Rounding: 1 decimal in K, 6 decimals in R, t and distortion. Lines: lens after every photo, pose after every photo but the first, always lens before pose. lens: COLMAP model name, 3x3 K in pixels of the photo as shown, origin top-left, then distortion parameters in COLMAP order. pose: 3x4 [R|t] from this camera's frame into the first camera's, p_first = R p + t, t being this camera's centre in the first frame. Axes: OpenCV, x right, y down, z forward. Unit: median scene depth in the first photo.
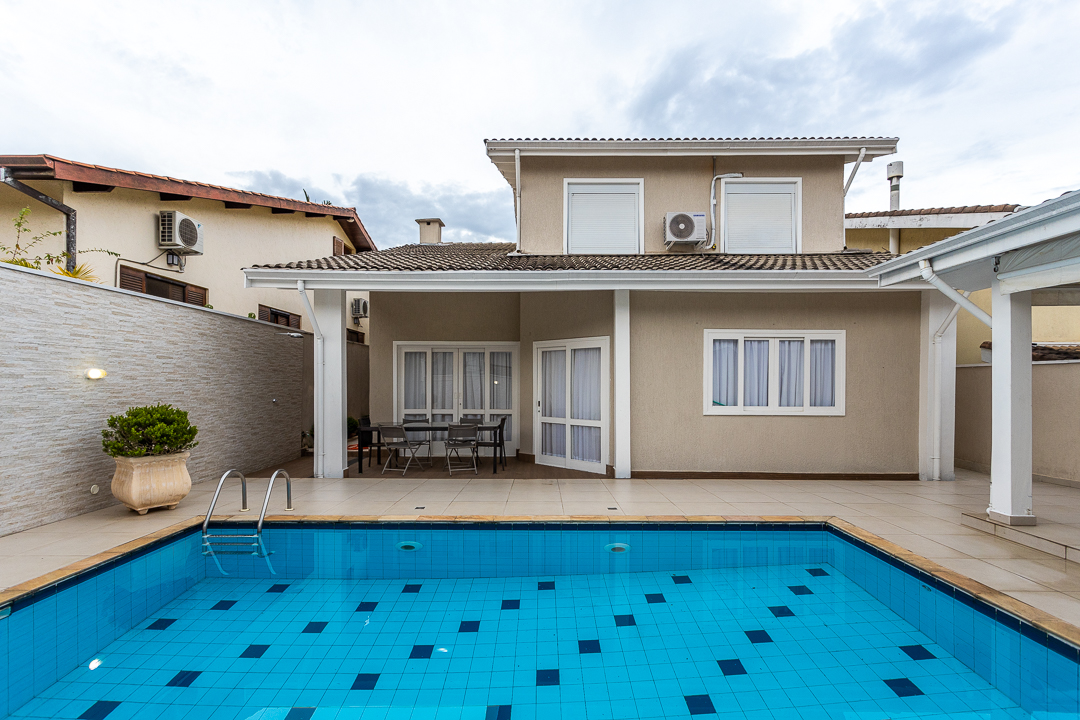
lens RADIAL K [[528.4, 0, 537.3], [0, 528.4, 386.1], [0, 0, 1]] dist [-0.001216, 0.003042]
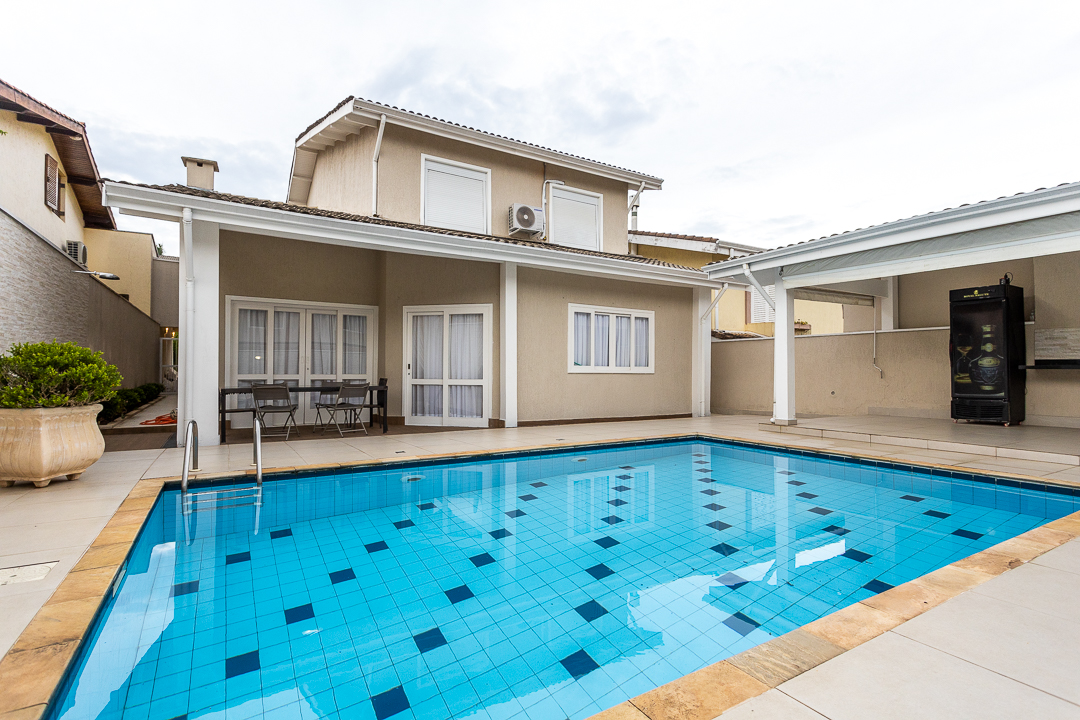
lens RADIAL K [[528.4, 0, 541.8], [0, 528.4, 363.7], [0, 0, 1]] dist [-0.001216, 0.003042]
pose [[0.844866, 0.012720, 0.534827, -0.331155], [-0.000967, 0.999752, -0.022251, 0.051212], [-0.534977, 0.018282, 0.844669, -0.003937]]
